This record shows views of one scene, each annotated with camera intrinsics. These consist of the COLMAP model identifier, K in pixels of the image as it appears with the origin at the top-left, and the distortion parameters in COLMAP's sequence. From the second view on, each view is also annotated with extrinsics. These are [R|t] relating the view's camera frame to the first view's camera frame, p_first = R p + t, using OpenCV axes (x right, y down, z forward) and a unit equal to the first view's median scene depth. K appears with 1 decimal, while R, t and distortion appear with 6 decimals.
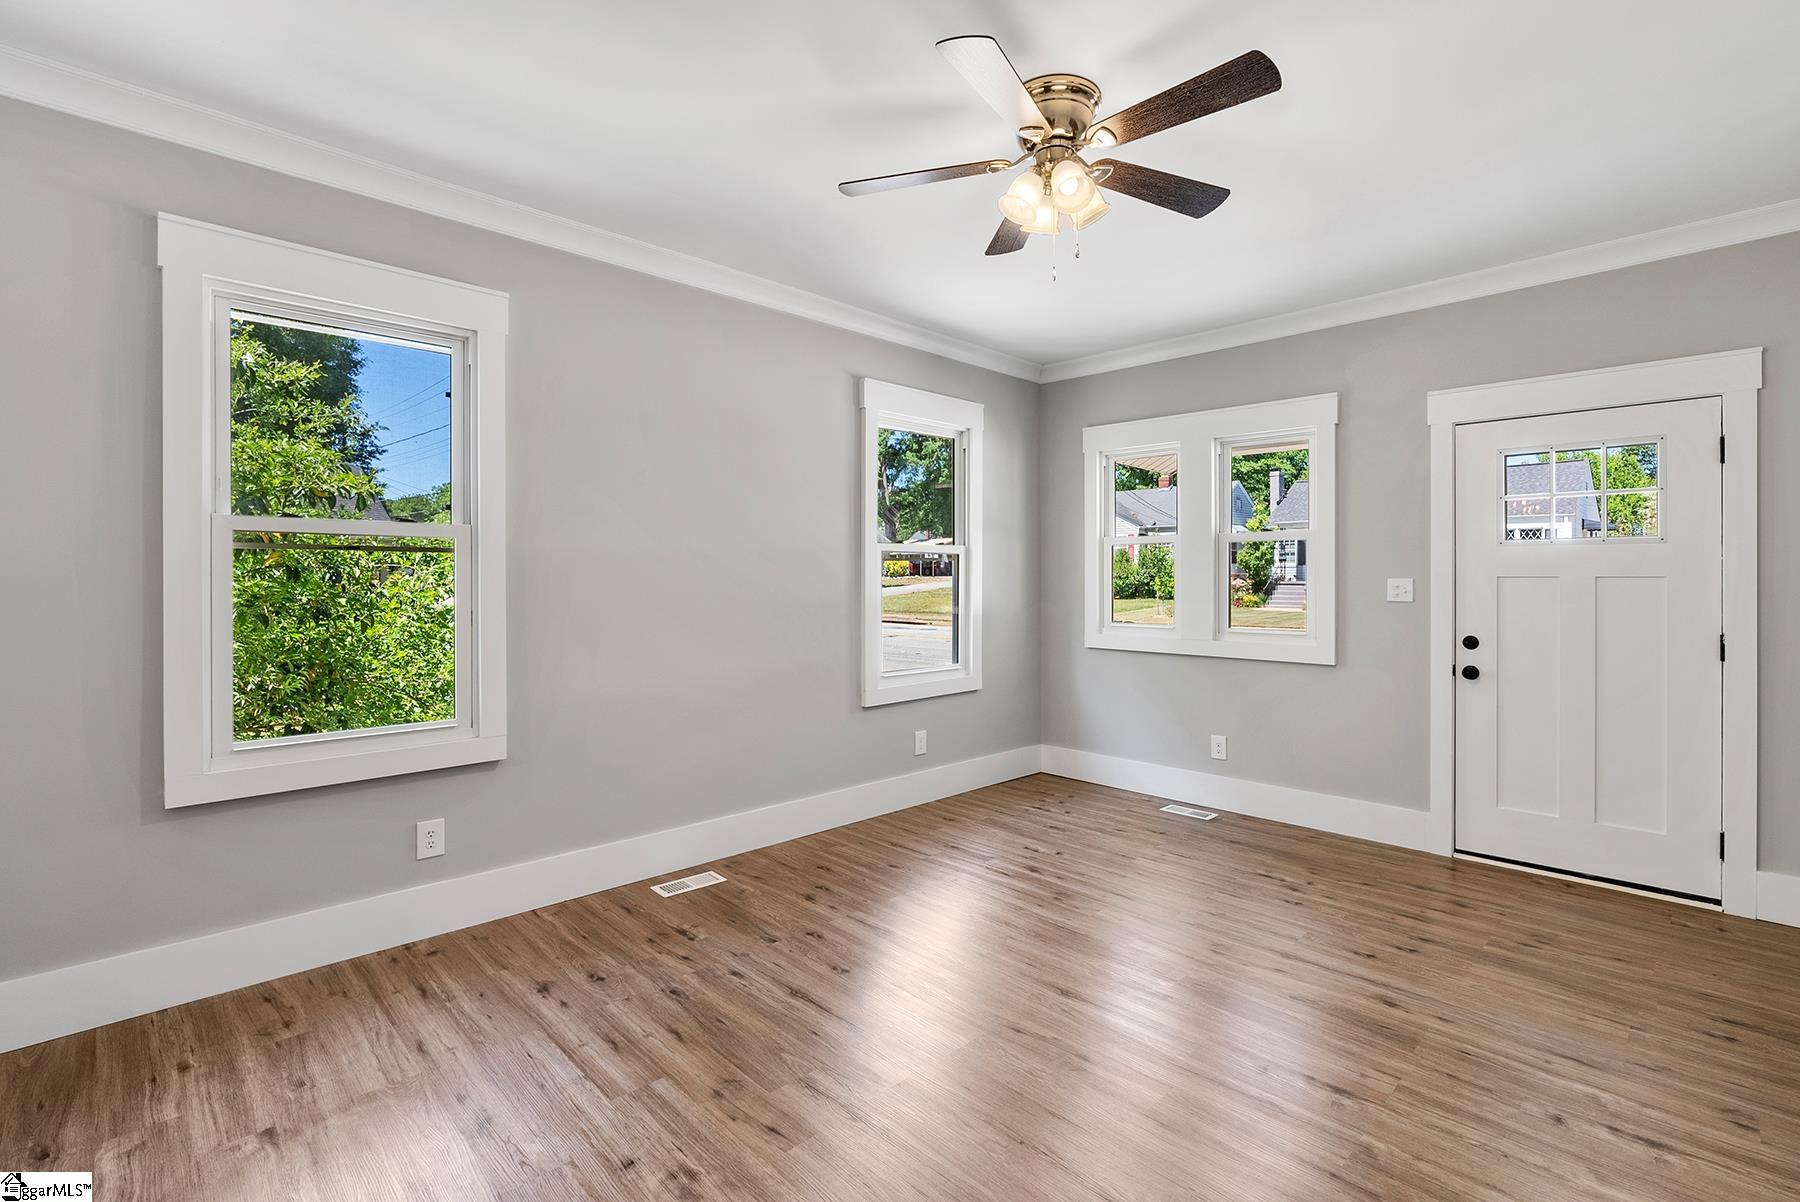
lens RADIAL K [[822.9, 0, 914.8], [0, 822.9, 584.0], [0, 0, 1]] dist [-0.012989, 0.005078]
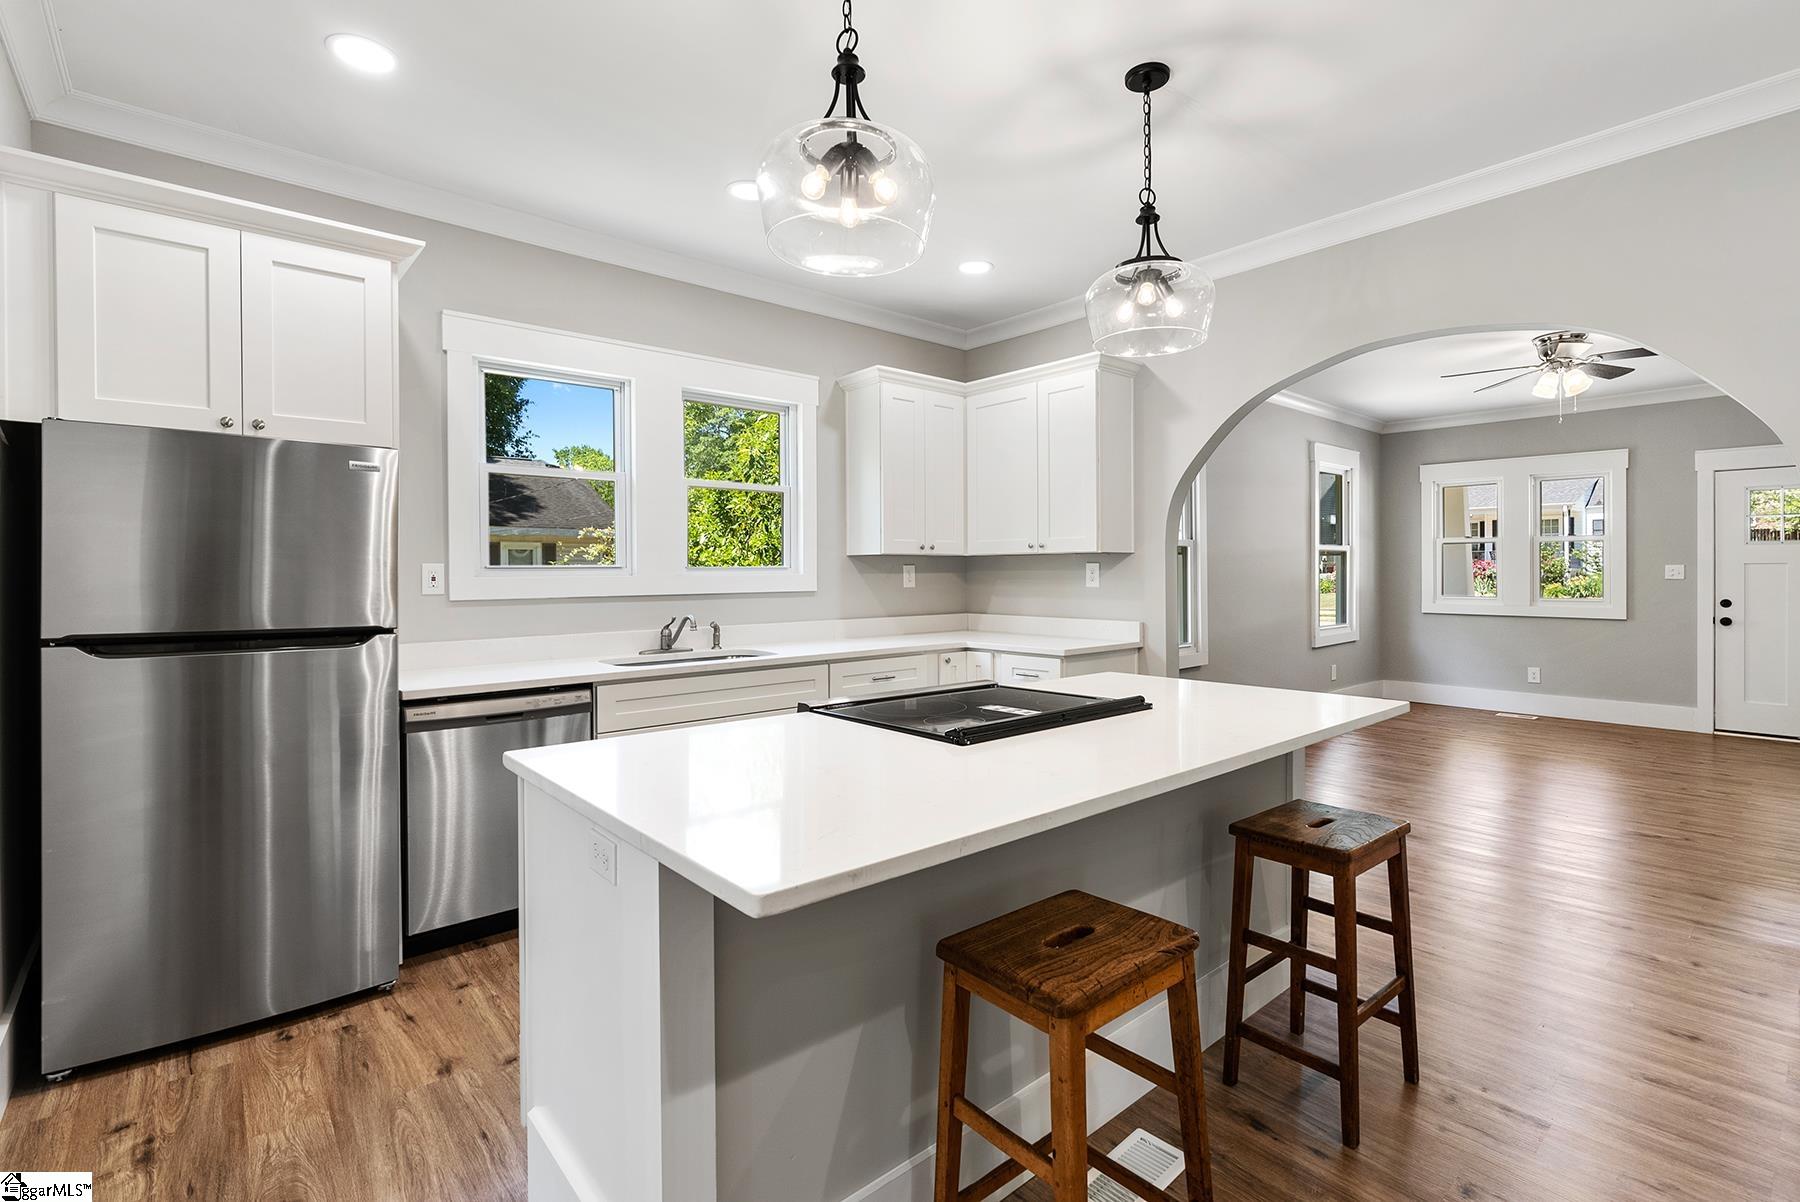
lens RADIAL K [[822.9, 0, 913.0], [0, 822.9, 578.5], [0, 0, 1]] dist [-0.012989, 0.005078]
pose [[0.997936, -0.005734, -0.063955, -0.849841], [0.006011, 0.999973, 0.004132, 0.004544], [0.063930, -0.004508, 0.997944, -0.746729]]
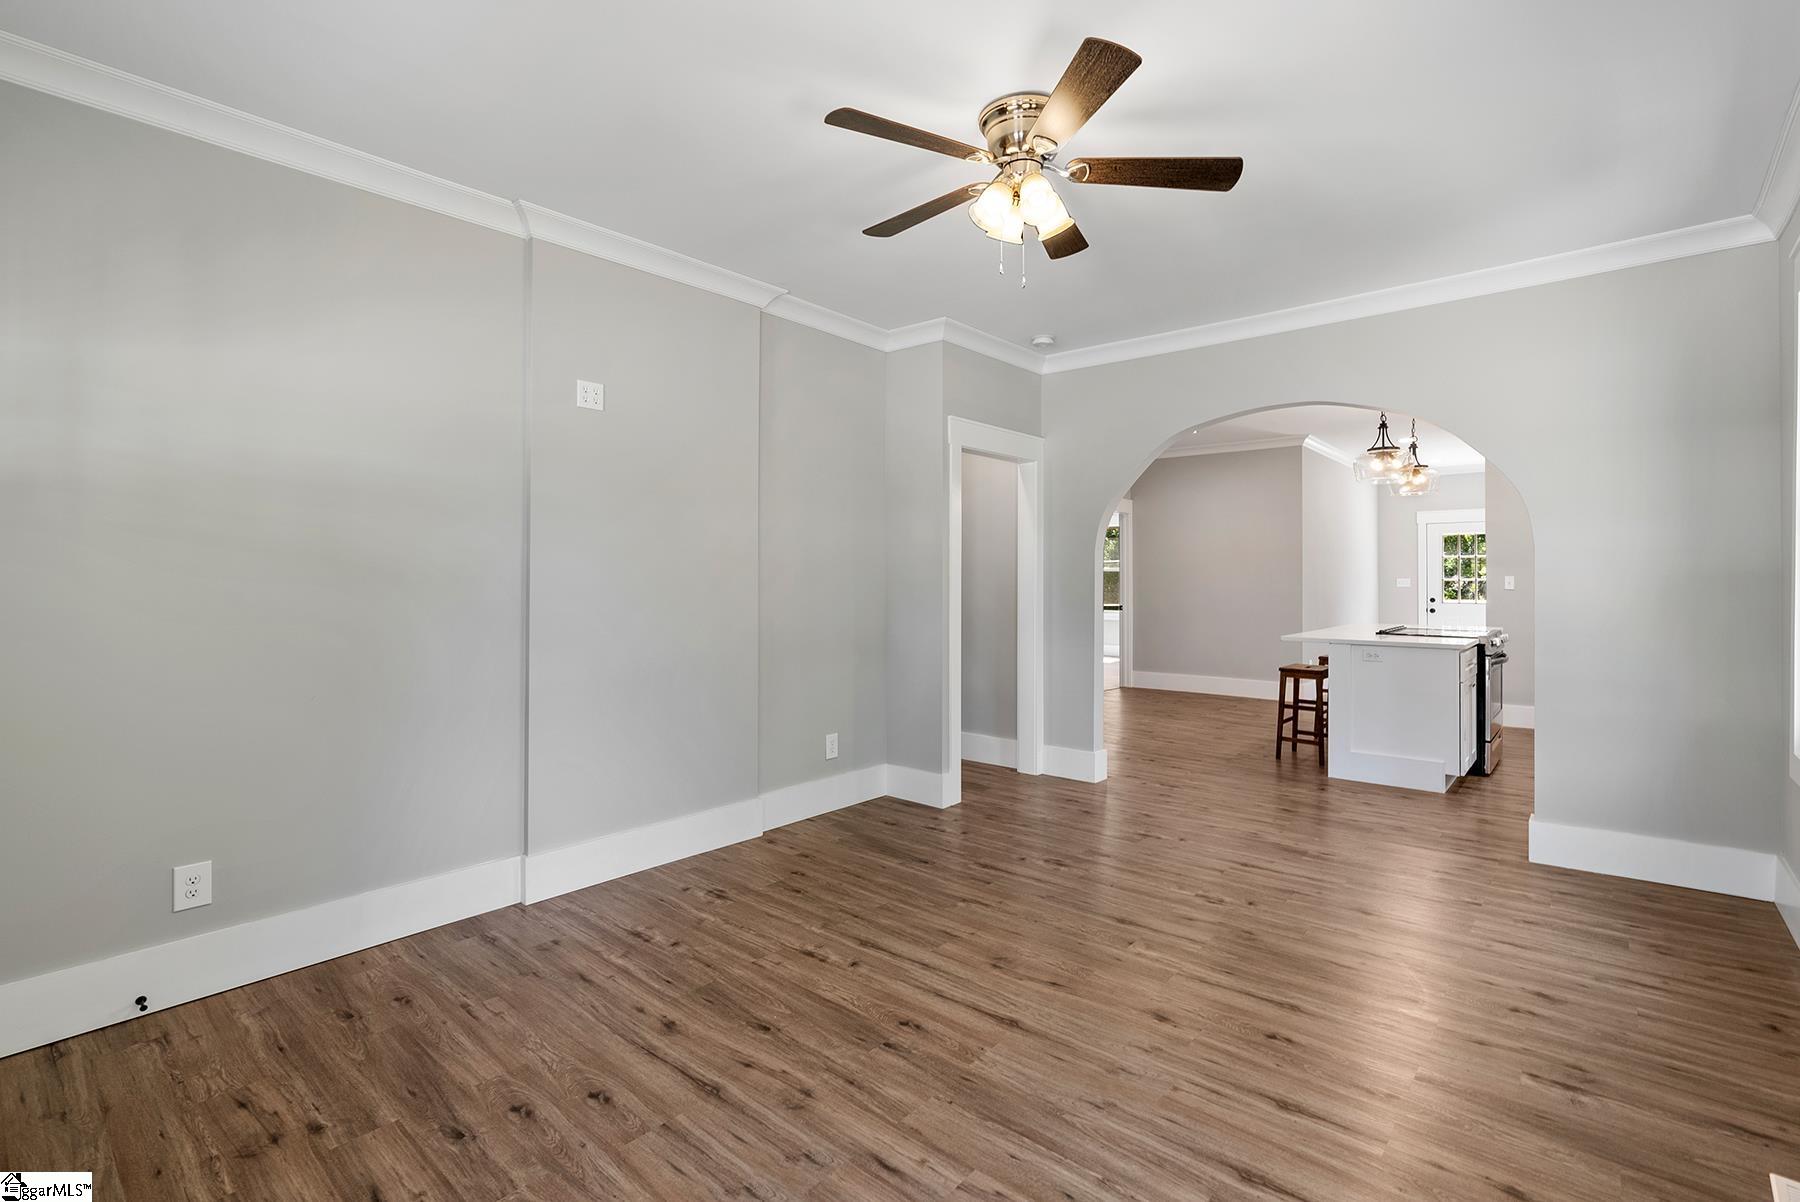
lens RADIAL K [[822.9, 0, 916.2], [0, 822.9, 576.2], [0, 0, 1]] dist [-0.012989, 0.005078]
pose [[-0.996543, -0.002526, -0.083045, 0.249191], [-0.002478, 0.999997, -0.000682, 0.000071], [0.083046, -0.000474, -0.996546, 1.285382]]
